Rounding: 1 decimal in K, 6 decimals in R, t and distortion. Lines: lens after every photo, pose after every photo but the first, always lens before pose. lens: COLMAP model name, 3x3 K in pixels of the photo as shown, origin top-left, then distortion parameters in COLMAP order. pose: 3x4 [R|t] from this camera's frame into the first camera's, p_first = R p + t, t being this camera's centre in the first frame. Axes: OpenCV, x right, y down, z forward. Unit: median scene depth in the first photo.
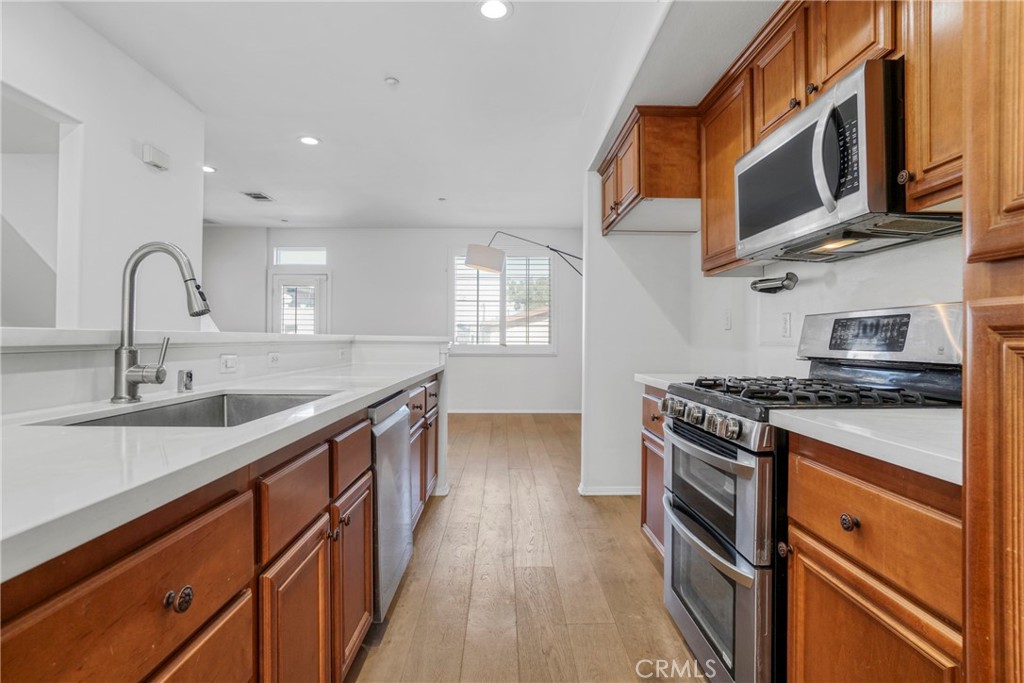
lens RADIAL K [[527.5, 0, 512.0], [0, 527.5, 341.5], [0, 0, 1]] dist [0.000069, 0.000000]
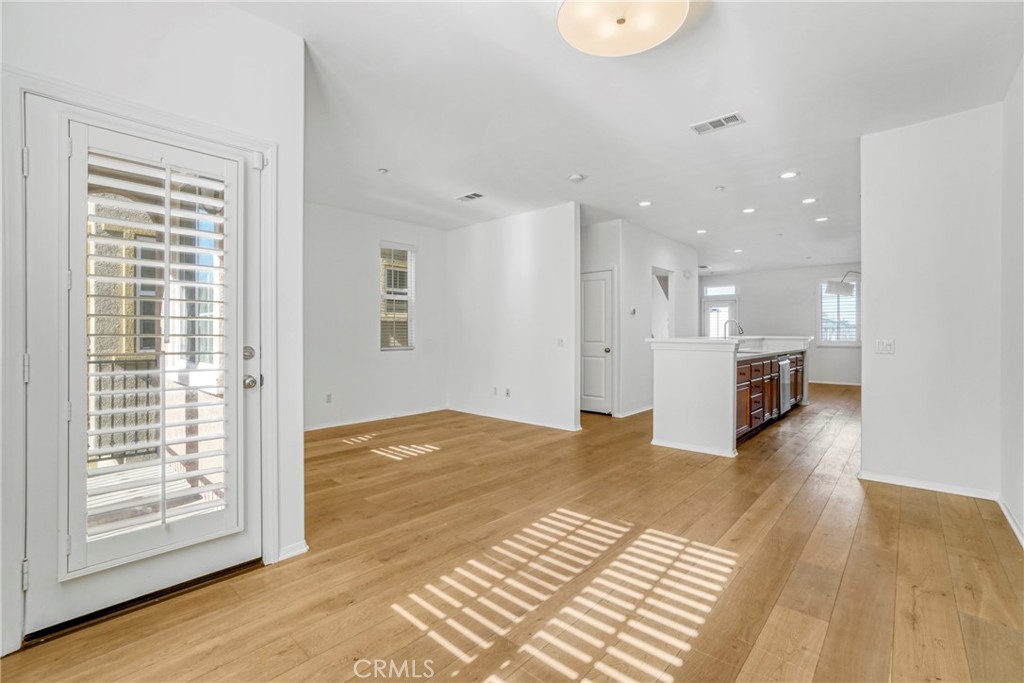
lens RADIAL K [[442.7, 0, 512.0], [0, 442.7, 341.5], [0, 0, 1]] dist [-0.002503, -0.000174]
pose [[0.731619, 0.006966, -0.681678, 0.256243], [0.000770, 0.999939, 0.011045, -0.010983], [0.681714, -0.008605, 0.731568, -1.351722]]
